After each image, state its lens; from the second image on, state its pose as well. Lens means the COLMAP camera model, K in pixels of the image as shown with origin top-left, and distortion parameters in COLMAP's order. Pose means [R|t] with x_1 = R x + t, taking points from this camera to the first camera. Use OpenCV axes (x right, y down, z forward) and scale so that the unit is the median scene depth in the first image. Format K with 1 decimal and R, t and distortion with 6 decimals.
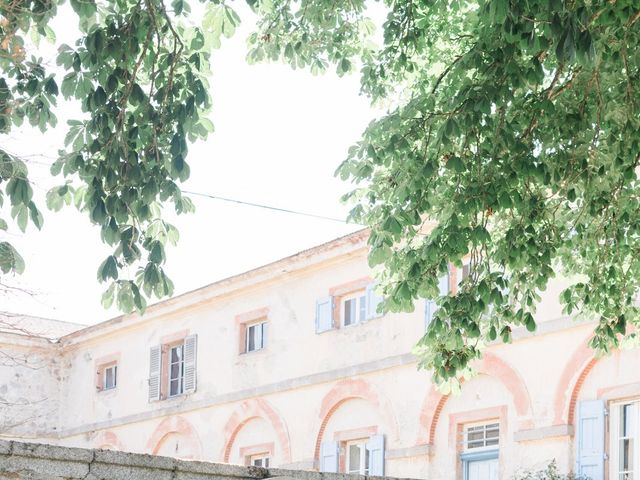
lens RADIAL K [[1545.6, 0, 320.0], [0, 1545.6, 240.0], [0, 0, 1]] dist [-0.053298, 0.558322]
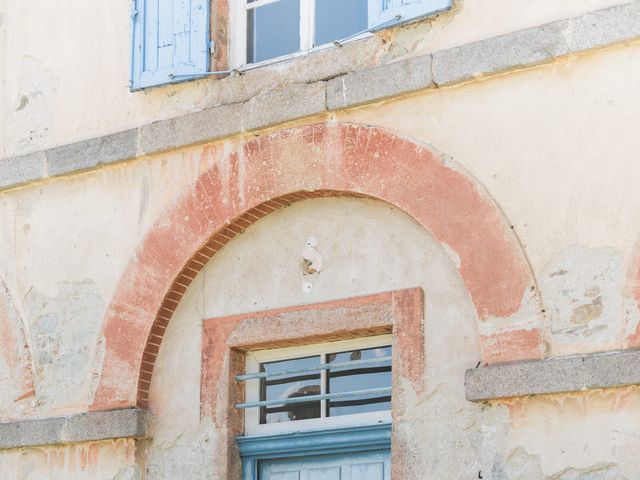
lens RADIAL K [[1545.6, 0, 320.0], [0, 1545.6, 240.0], [0, 0, 1]] dist [-0.053298, 0.558322]
pose [[0.933730, 0.069599, 0.351148, -0.011806], [-0.068638, 0.997526, -0.015199, 0.099858], [-0.351337, -0.009911, 0.936196, 0.684081]]
